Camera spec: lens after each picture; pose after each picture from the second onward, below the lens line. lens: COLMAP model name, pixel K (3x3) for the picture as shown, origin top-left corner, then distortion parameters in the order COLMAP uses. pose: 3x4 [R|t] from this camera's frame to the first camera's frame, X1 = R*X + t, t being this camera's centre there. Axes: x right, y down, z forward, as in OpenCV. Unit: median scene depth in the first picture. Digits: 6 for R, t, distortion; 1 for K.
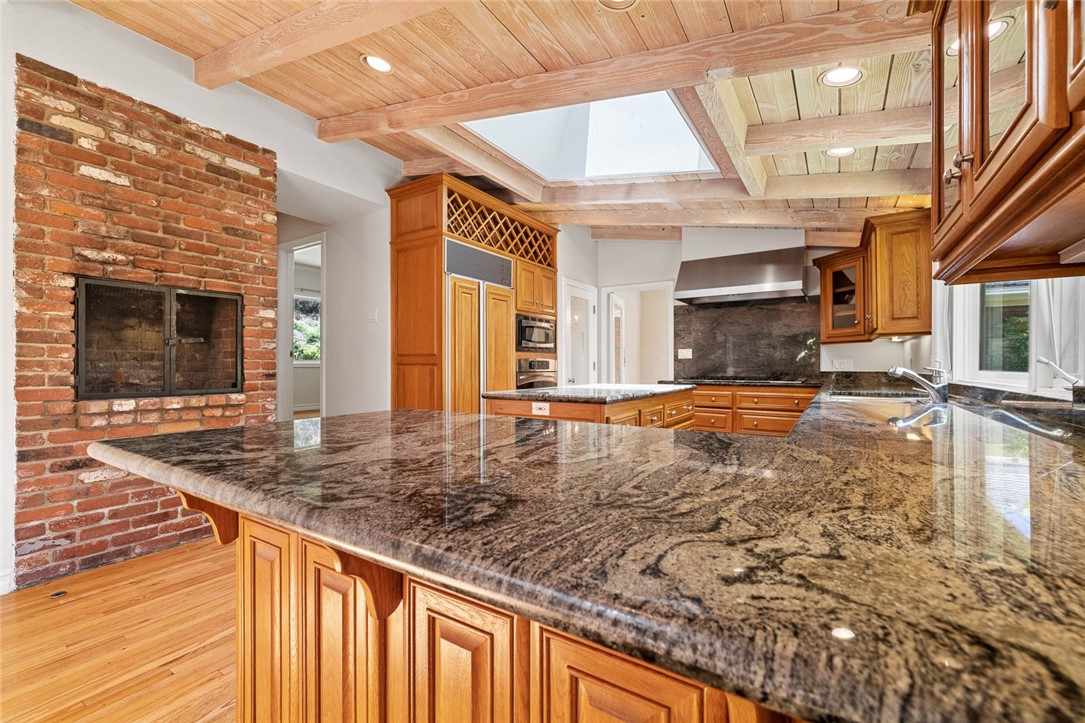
lens RADIAL K [[457.3, 0, 544.3], [0, 457.3, 365.2], [0, 0, 1]] dist [-0.000652, 0.000231]
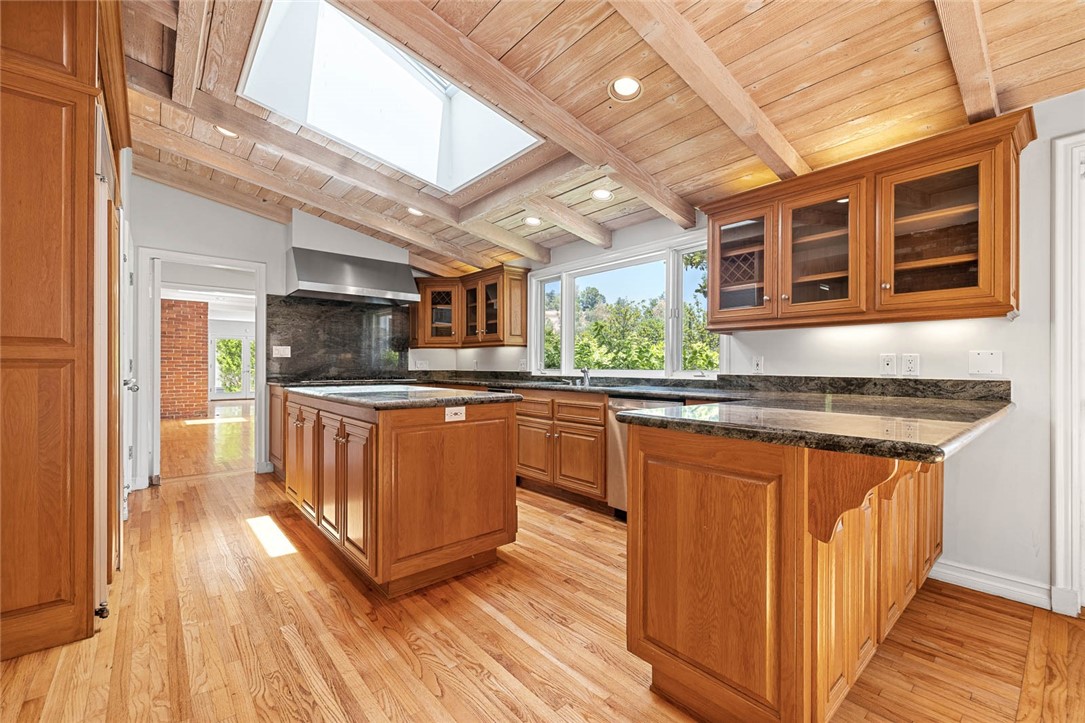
lens RADIAL K [[457.3, 0, 542.9], [0, 457.3, 363.2], [0, 0, 1]] dist [-0.000652, 0.000231]
pose [[0.293038, 0.005400, 0.956086, -0.442226], [-0.001788, 0.999985, -0.005099, 0.000406], [-0.956099, -0.000216, 0.293043, 0.315709]]
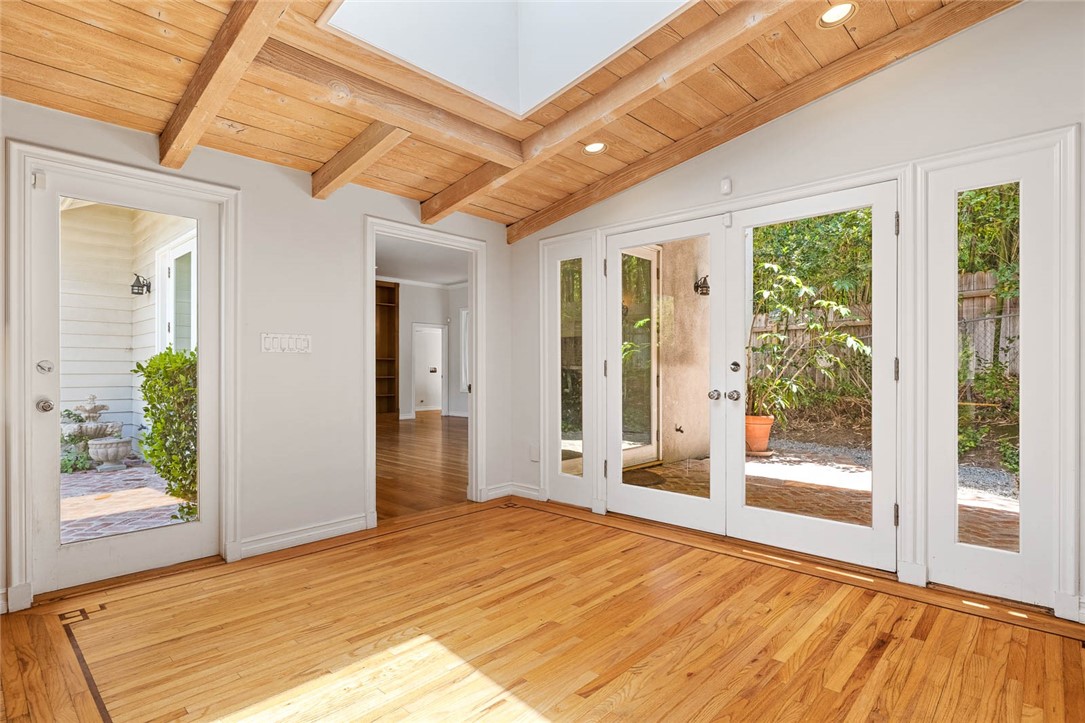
lens RADIAL K [[553.2, 0, 542.0], [0, 553.2, 365.1], [0, 0, 1]] dist [-0.000911, -0.000206]
pose [[-0.983206, 0.005373, 0.182418, -0.541871], [0.004677, 0.999980, -0.004245, -0.000633], [-0.182437, -0.003321, -0.983212, 0.532783]]
